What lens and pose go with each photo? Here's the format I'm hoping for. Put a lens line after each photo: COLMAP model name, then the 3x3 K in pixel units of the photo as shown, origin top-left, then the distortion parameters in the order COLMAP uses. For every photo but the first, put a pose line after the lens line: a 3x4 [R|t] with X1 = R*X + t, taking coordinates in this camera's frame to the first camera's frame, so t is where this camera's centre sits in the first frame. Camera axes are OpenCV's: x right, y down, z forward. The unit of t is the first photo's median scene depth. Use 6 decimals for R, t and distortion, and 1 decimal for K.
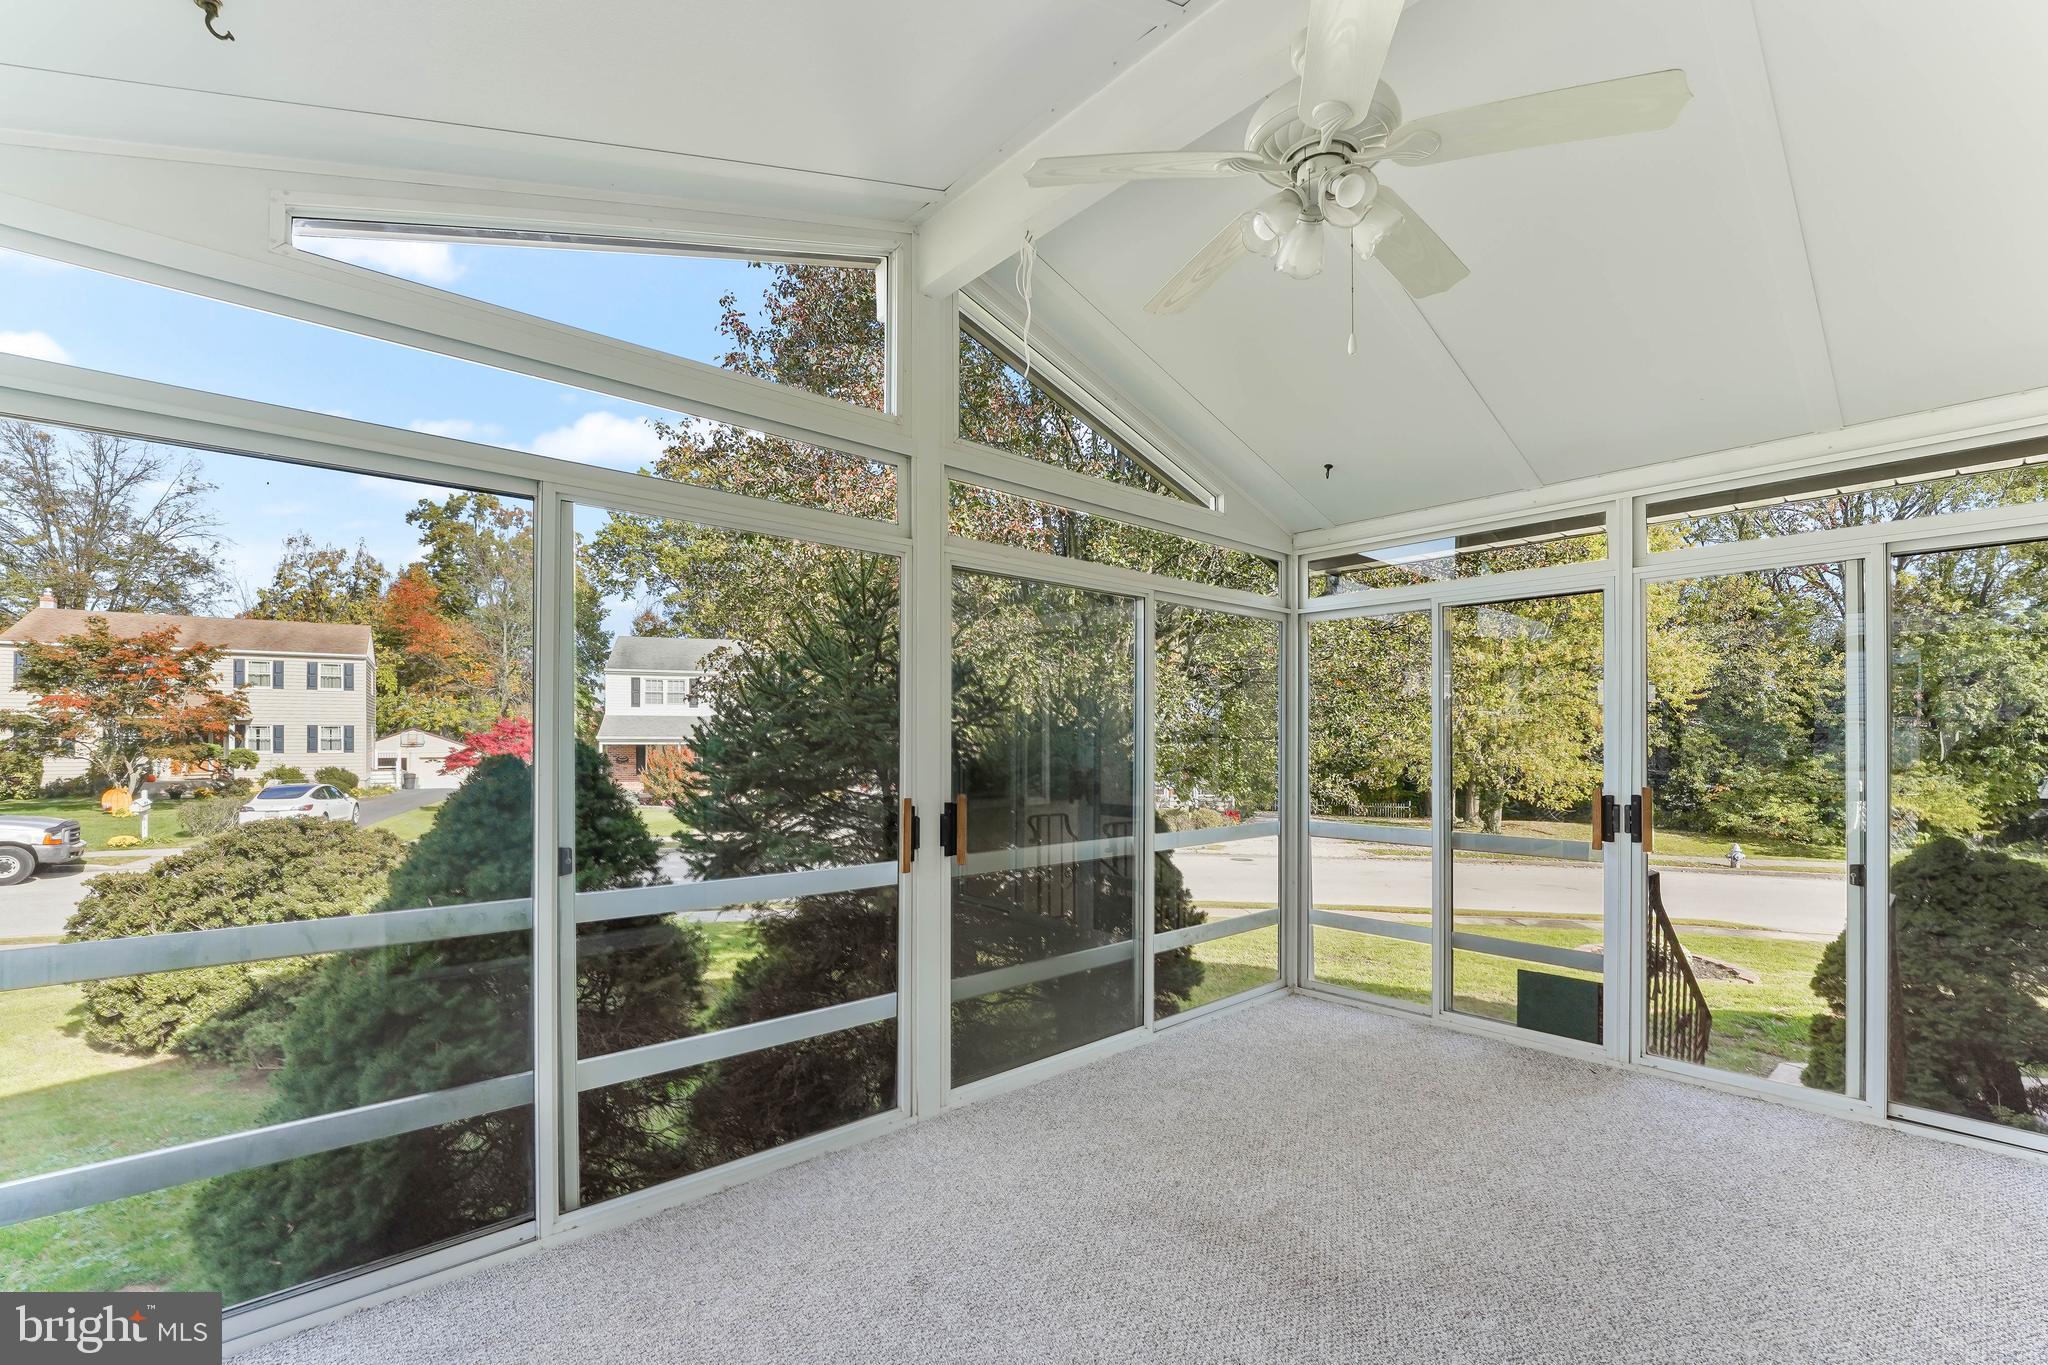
lens RADIAL K [[863.1, 0, 1026.5], [0, 863.1, 737.5], [0, 0, 1]] dist [-0.027239, 0.001993]
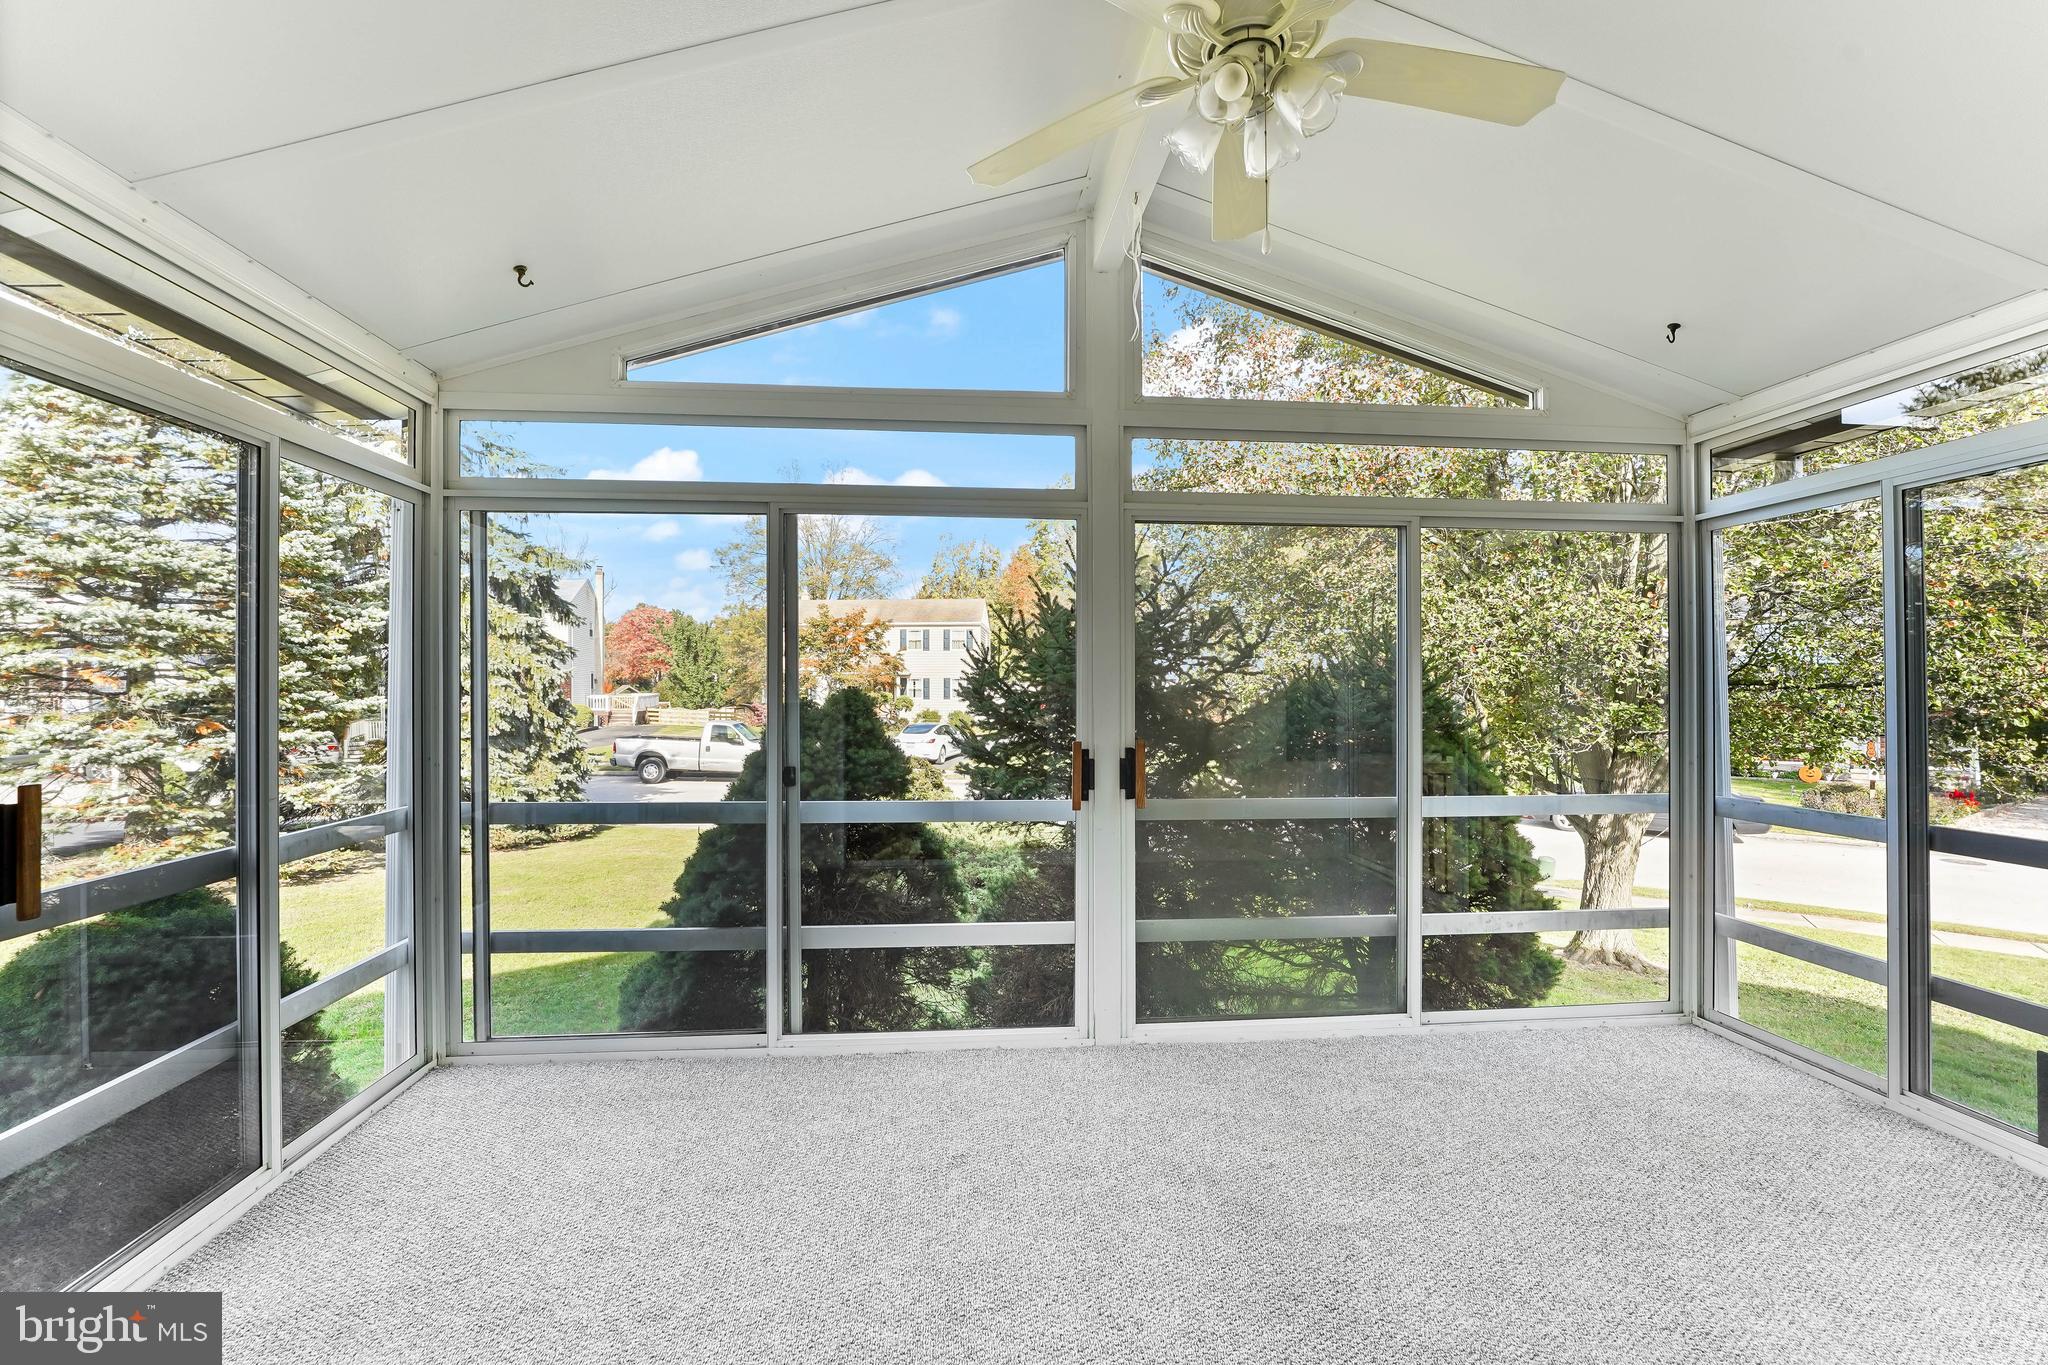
lens RADIAL K [[863.1, 0, 1026.1], [0, 863.1, 680.5], [0, 0, 1]] dist [-0.027239, 0.001993]
pose [[0.807135, -0.005854, -0.590338, 0.276767], [0.001245, 0.999966, -0.008213, 0.001652], [0.590366, 0.005893, 0.807114, 0.052477]]
